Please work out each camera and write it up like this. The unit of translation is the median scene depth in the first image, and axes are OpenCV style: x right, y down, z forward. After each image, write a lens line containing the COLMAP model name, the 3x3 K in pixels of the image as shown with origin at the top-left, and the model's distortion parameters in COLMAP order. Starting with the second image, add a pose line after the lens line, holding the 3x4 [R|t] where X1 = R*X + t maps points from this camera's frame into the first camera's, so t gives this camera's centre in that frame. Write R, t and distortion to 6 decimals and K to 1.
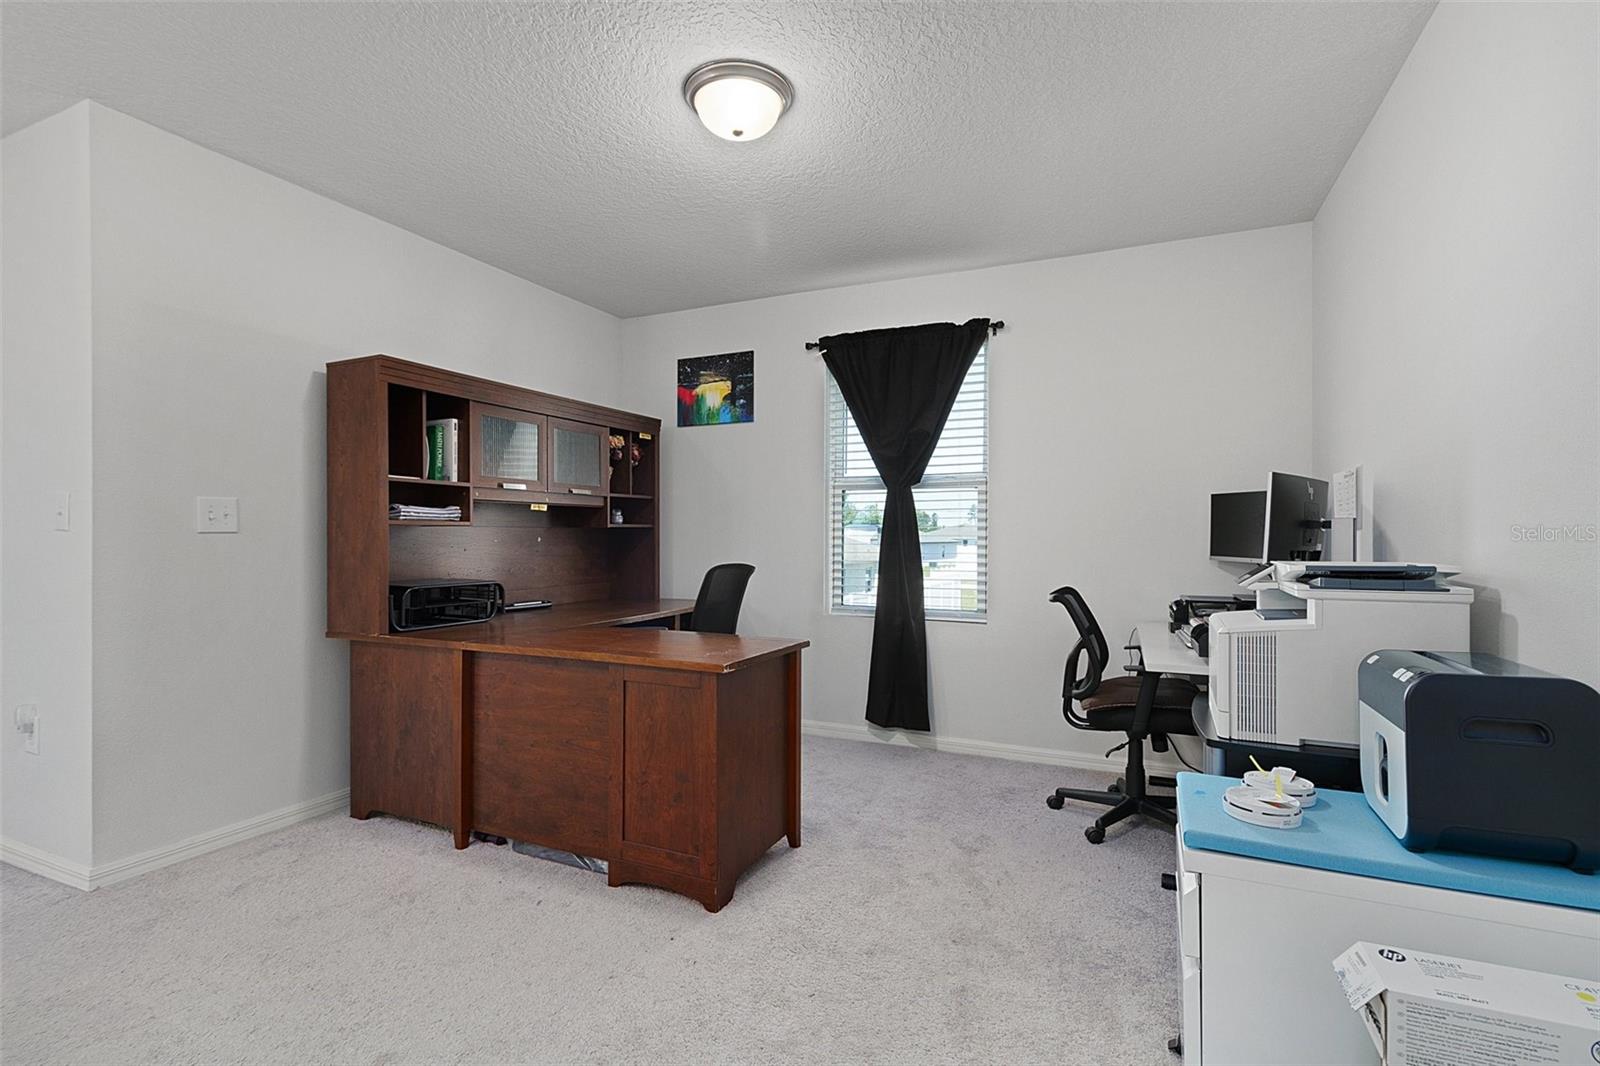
lens RADIAL K [[748.4, 0, 800.0], [0, 748.4, 533.0], [0, 0, 1]] dist [0.000510, 0.000043]
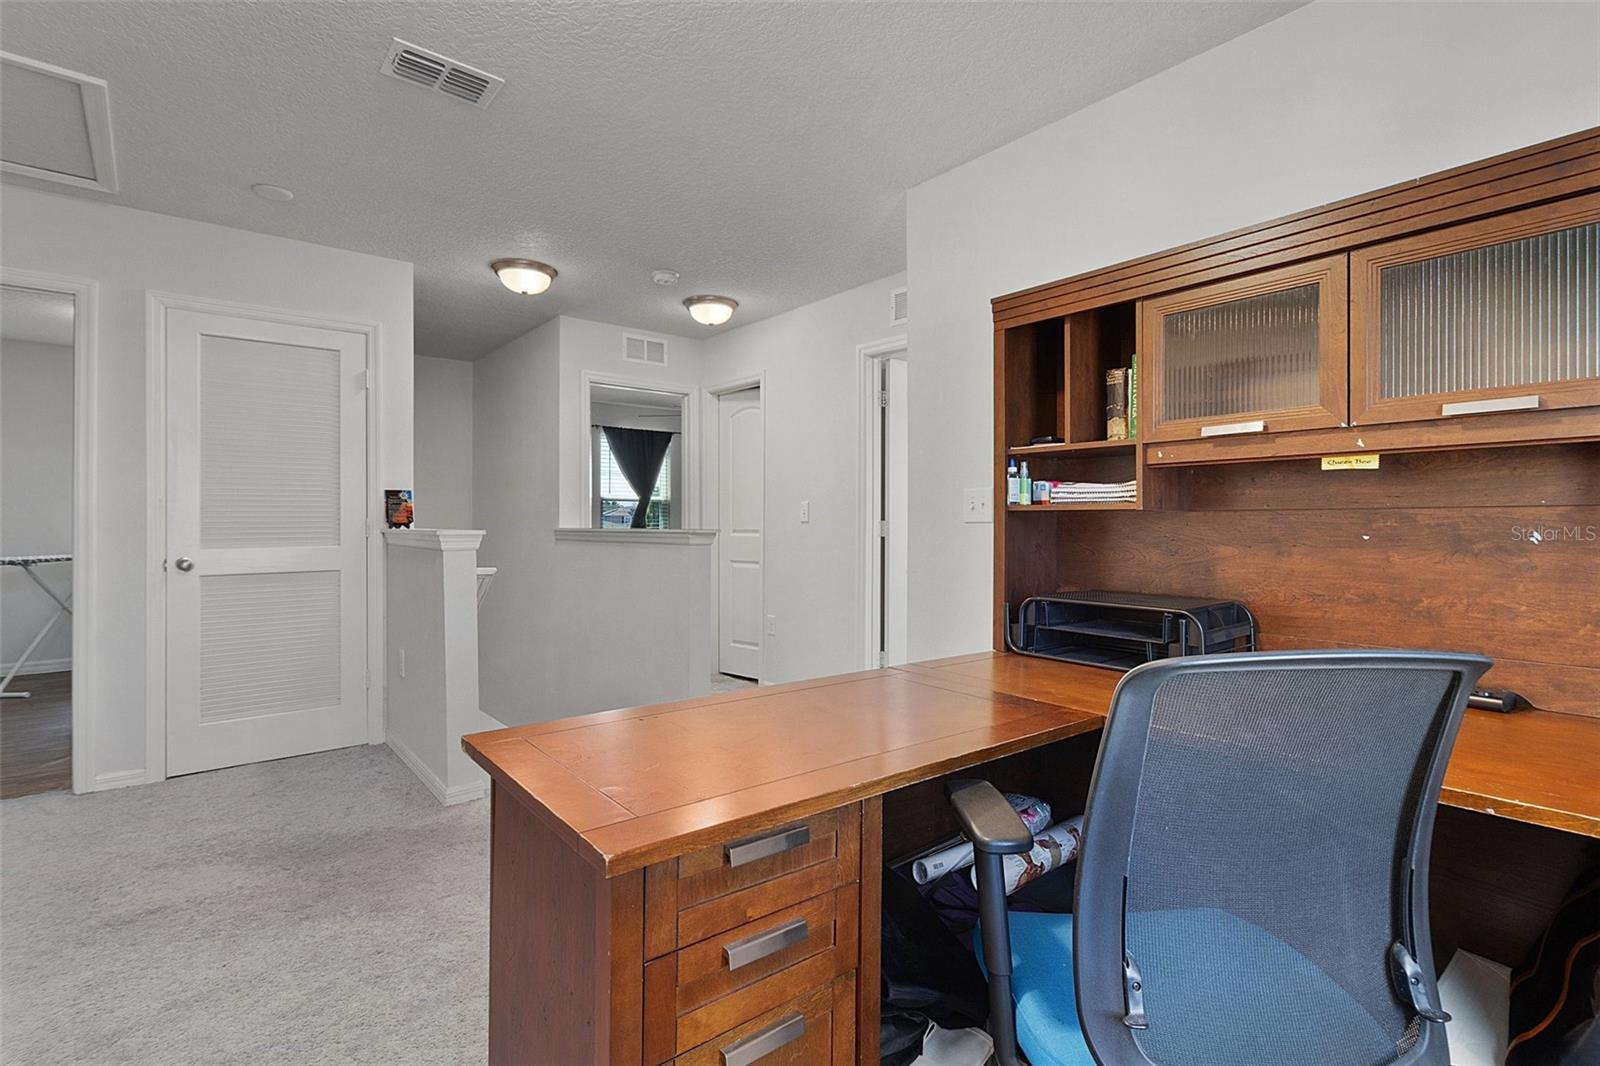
lens RADIAL K [[748.4, 0, 800.0], [0, 748.4, 533.0], [0, 0, 1]] dist [0.000510, 0.000043]
pose [[-0.446326, 0.008562, -0.894830, 0.227570], [0.003842, 0.999963, 0.007651, 0.002999], [0.894862, -0.000023, -0.446342, 1.079656]]
